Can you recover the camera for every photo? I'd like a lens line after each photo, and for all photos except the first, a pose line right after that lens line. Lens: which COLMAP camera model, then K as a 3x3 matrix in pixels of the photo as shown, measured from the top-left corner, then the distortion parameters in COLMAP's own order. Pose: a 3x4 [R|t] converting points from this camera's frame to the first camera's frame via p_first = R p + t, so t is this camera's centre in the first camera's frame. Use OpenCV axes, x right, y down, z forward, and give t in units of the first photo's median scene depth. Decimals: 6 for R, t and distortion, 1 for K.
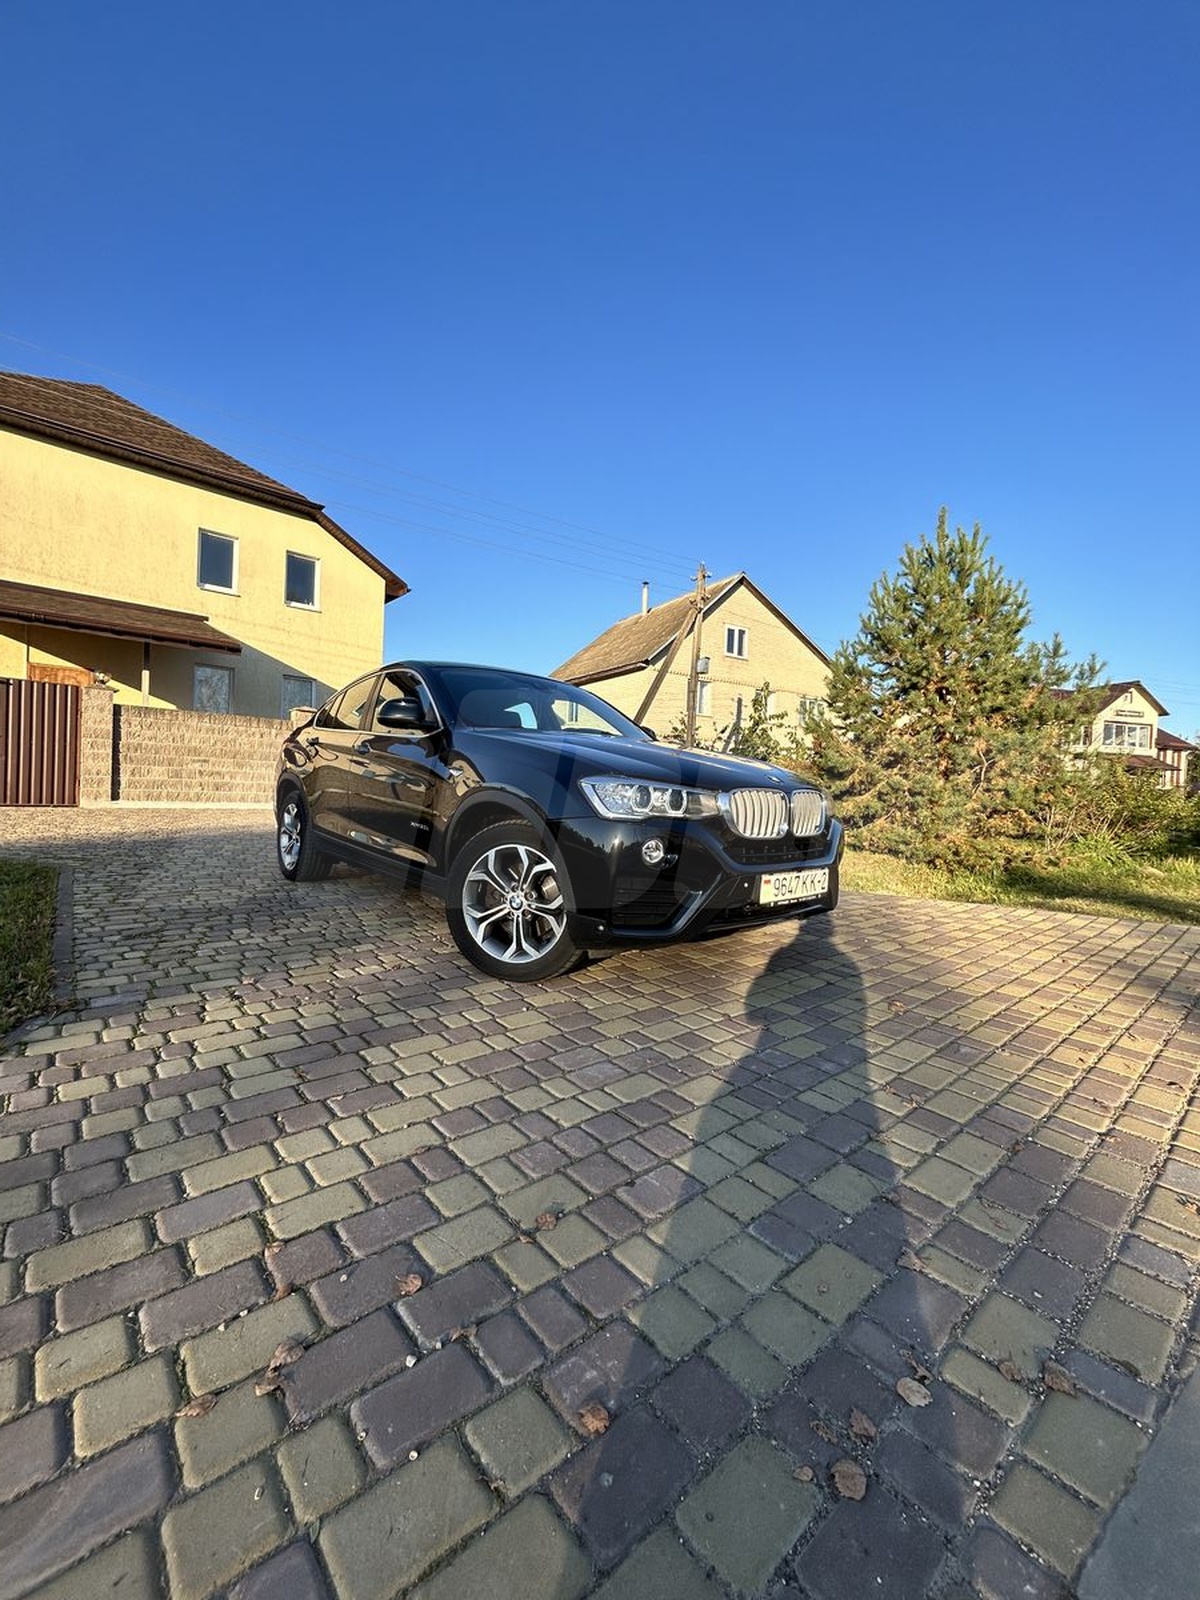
lens RADIAL K [[642.0, 0, 593.4], [0, 642.0, 797.1], [0, 0, 1]] dist [-0.002789, 0.001926]
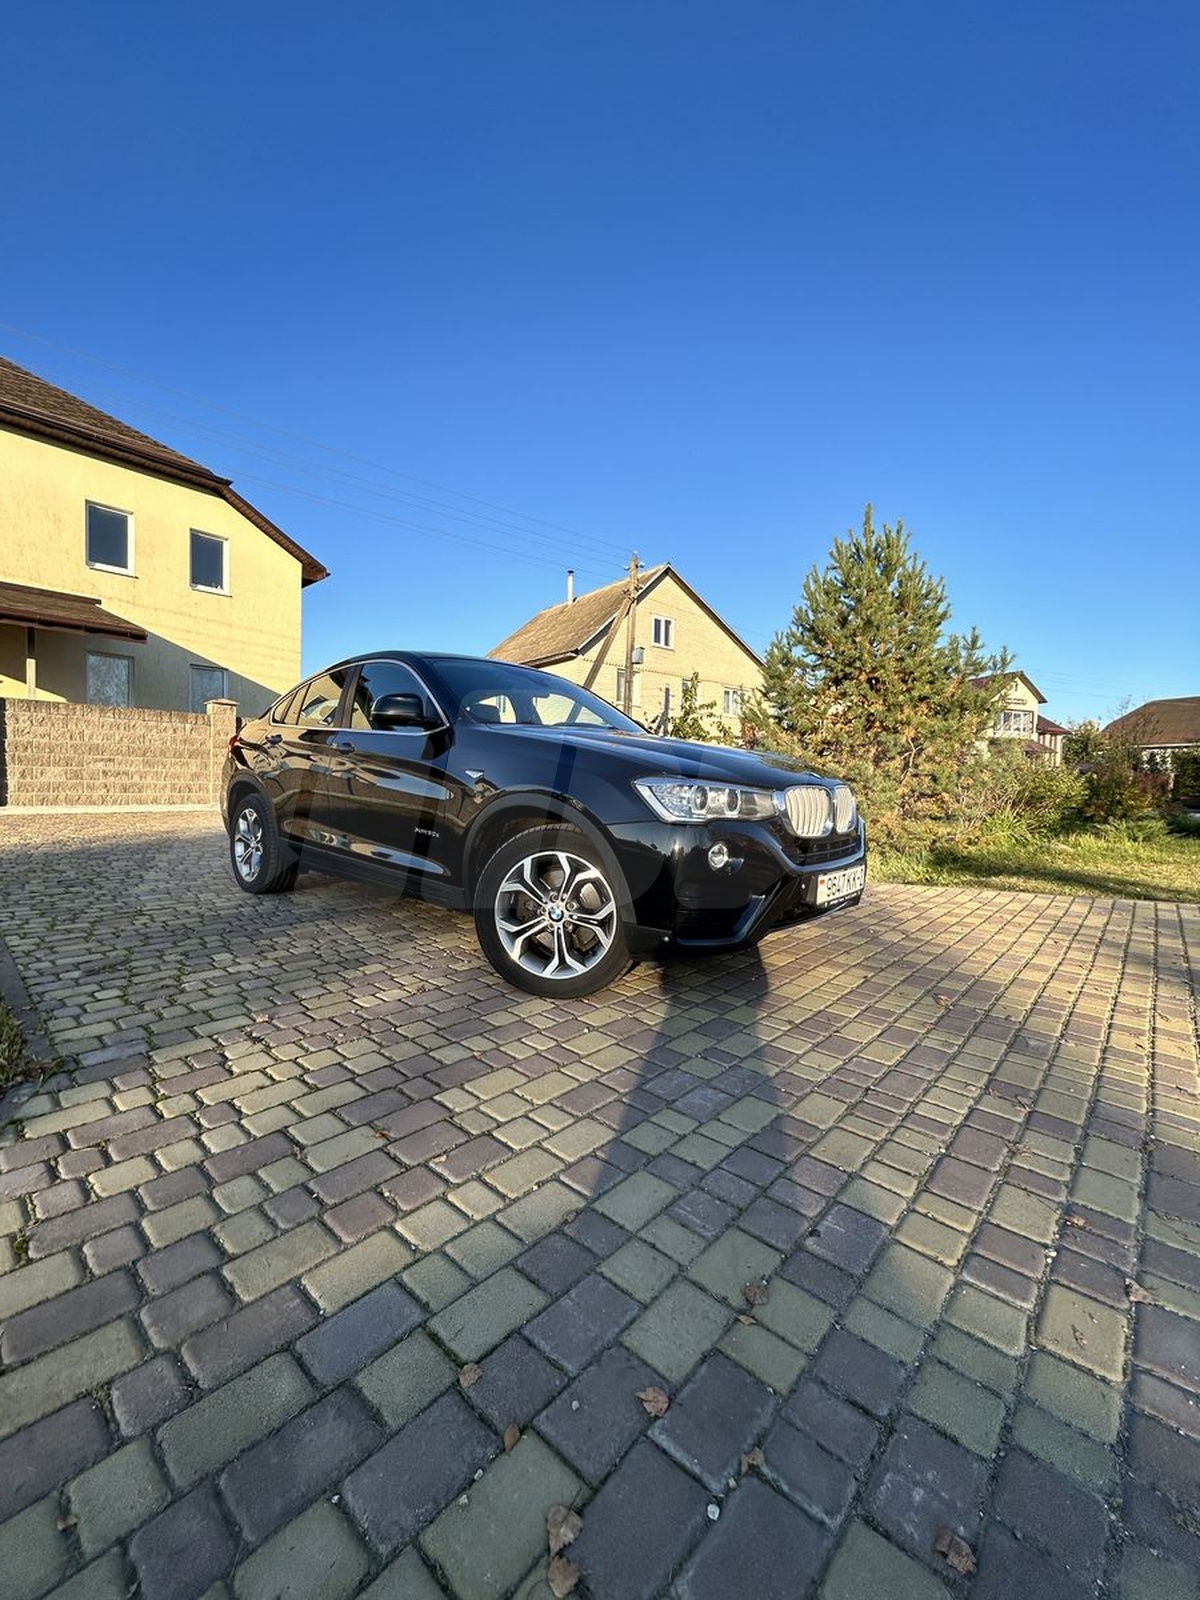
lens RADIAL K [[642.0, 0, 592.3], [0, 642.0, 798.1], [0, 0, 1]] dist [-0.002789, 0.001926]
pose [[0.992123, -0.023528, 0.123037, -0.172824], [0.021428, 0.999602, 0.018363, -0.018527], [-0.123420, -0.015582, 0.992232, 0.071867]]
